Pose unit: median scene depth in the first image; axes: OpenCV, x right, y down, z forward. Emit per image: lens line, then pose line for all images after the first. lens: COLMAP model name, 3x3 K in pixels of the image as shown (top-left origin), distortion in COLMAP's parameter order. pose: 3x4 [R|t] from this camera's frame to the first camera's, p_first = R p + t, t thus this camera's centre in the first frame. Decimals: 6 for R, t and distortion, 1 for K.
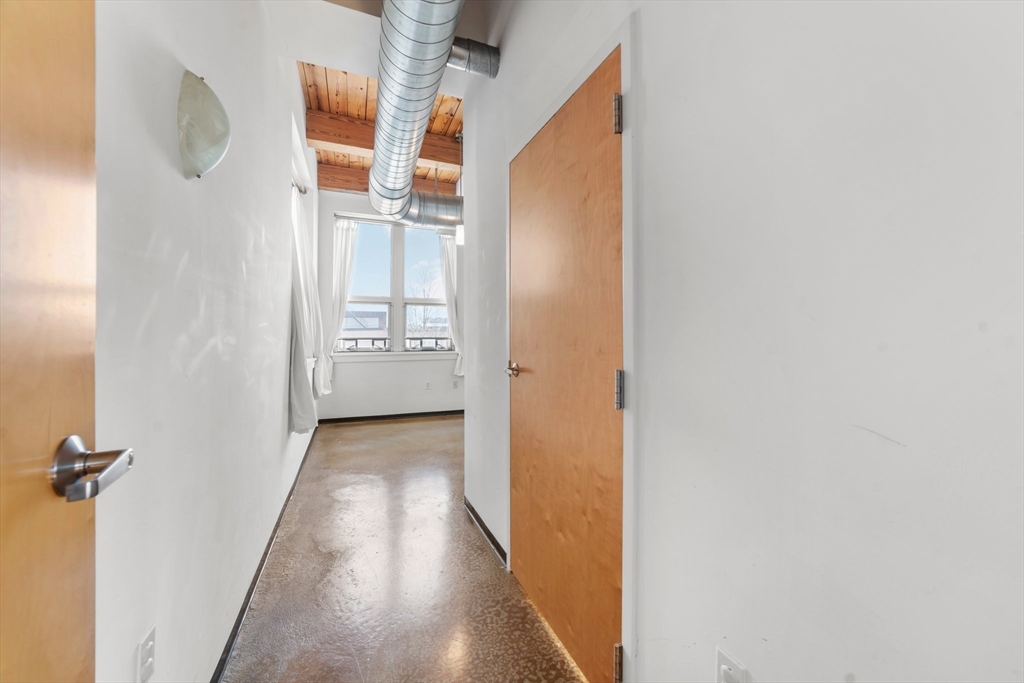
lens RADIAL K [[384.0, 0, 510.9], [0, 384.0, 331.5], [0, 0, 1]] dist [0.000097, 0.000026]
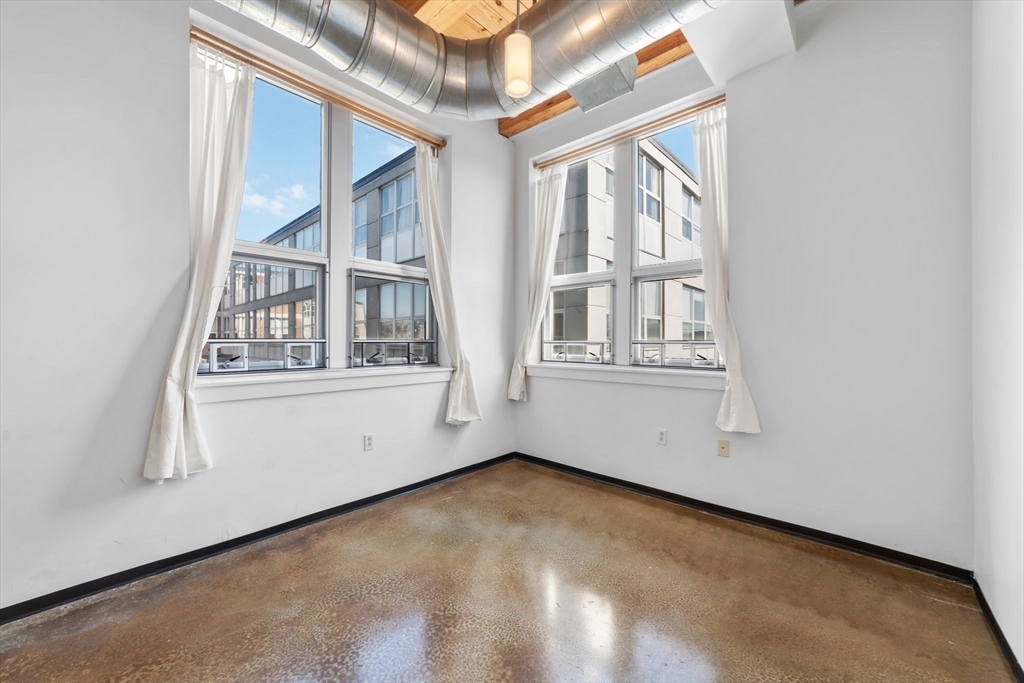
lens RADIAL K [[396.5, 0, 512.0], [0, 396.5, 341.5], [0, 0, 1]] dist [0.000003, 0.000177]
pose [[0.428875, 0.004638, -0.903352, 0.164824], [0.007084, 0.999939, 0.008498, 0.010937], [0.903336, -0.010044, 0.428816, 0.598045]]
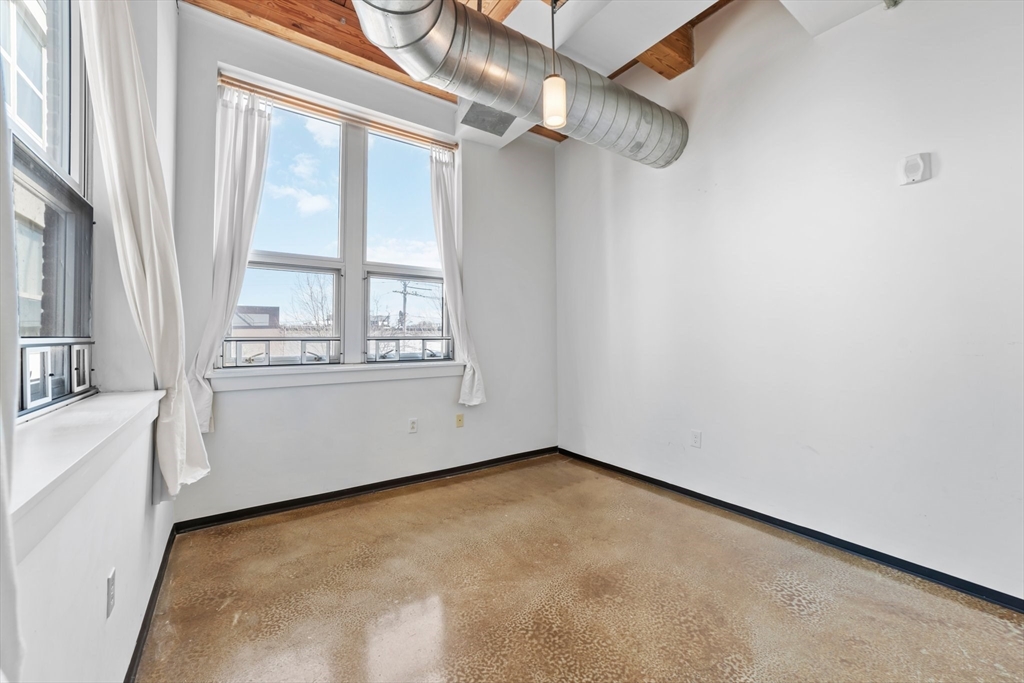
lens RADIAL K [[407.4, 0, 530.5], [0, 407.4, 327.9], [0, 0, 1]] dist [-0.002162, 0.000014]
pose [[0.970456, 0.005780, 0.241209, -0.193101], [-0.003510, 0.999945, -0.009841, 0.008077], [-0.241253, 0.008704, 0.970423, 0.398786]]
